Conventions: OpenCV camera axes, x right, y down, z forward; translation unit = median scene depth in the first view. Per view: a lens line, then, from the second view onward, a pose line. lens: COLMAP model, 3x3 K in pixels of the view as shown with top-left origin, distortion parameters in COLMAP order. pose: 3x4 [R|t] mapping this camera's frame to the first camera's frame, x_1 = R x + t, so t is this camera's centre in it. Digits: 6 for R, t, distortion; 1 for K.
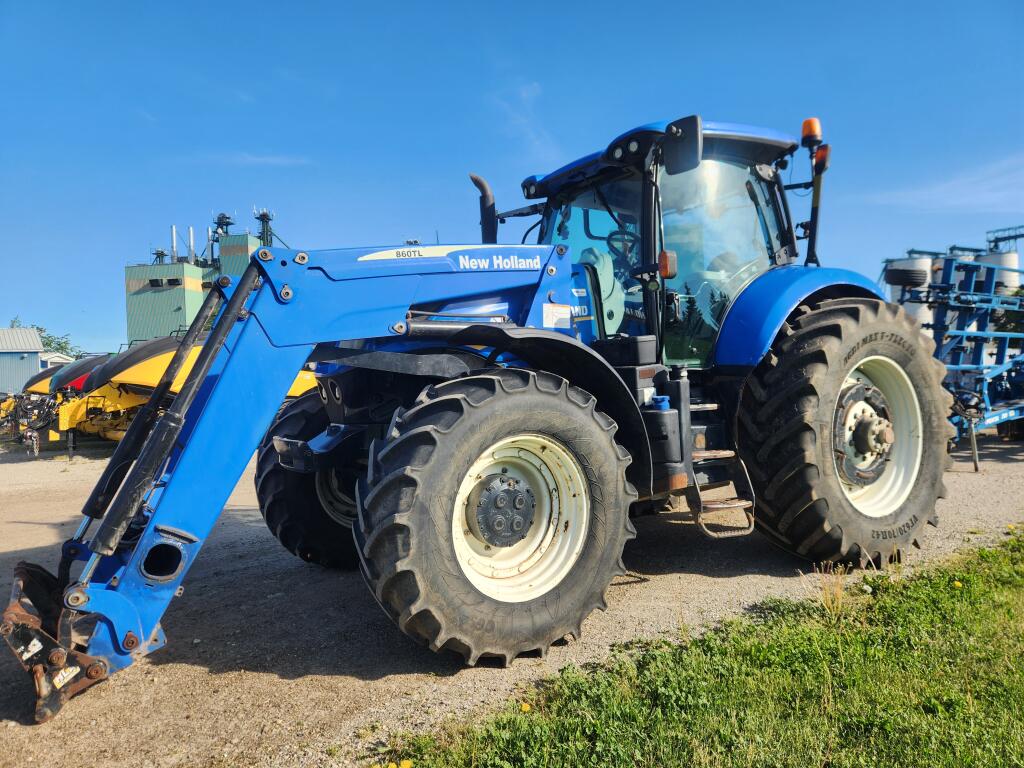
lens RADIAL K [[681.9, 0, 518.7], [0, 681.9, 385.5], [0, 0, 1]] dist [0.083830, -0.079286]
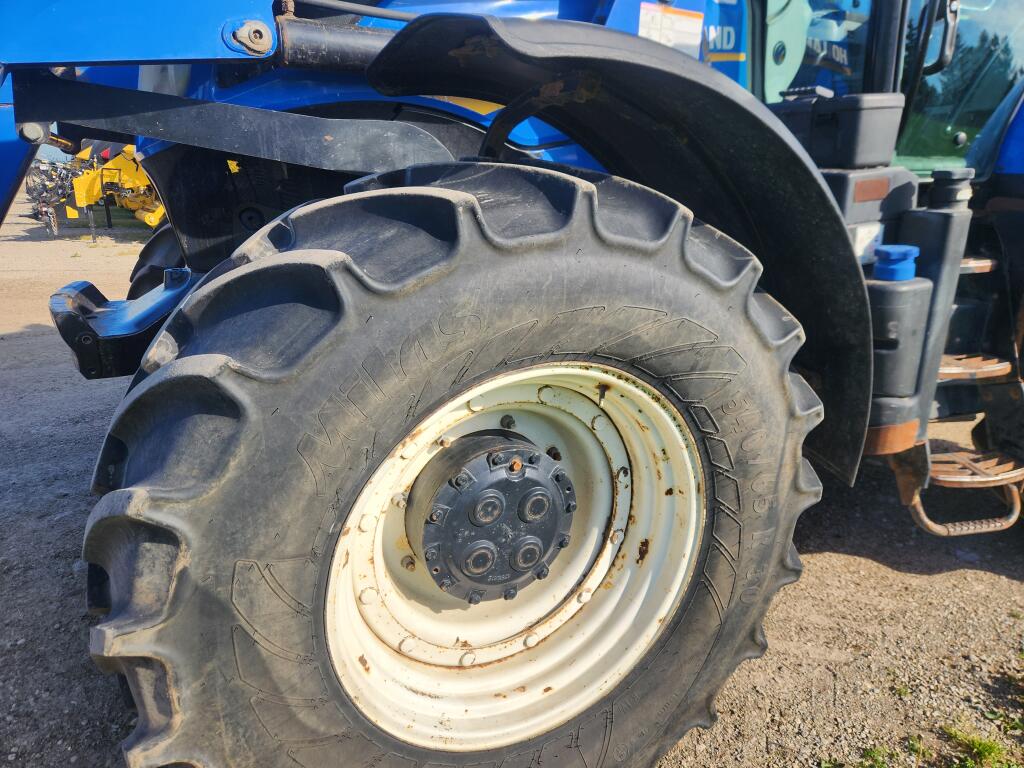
lens RADIAL K [[681.9, 0, 518.7], [0, 681.9, 385.5], [0, 0, 1]] dist [0.083830, -0.079286]
pose [[0.991868, 0.079373, -0.099486, 0.023358], [-0.047016, 0.954919, 0.293121, -0.017723], [0.118267, -0.286060, 0.950885, 0.540924]]
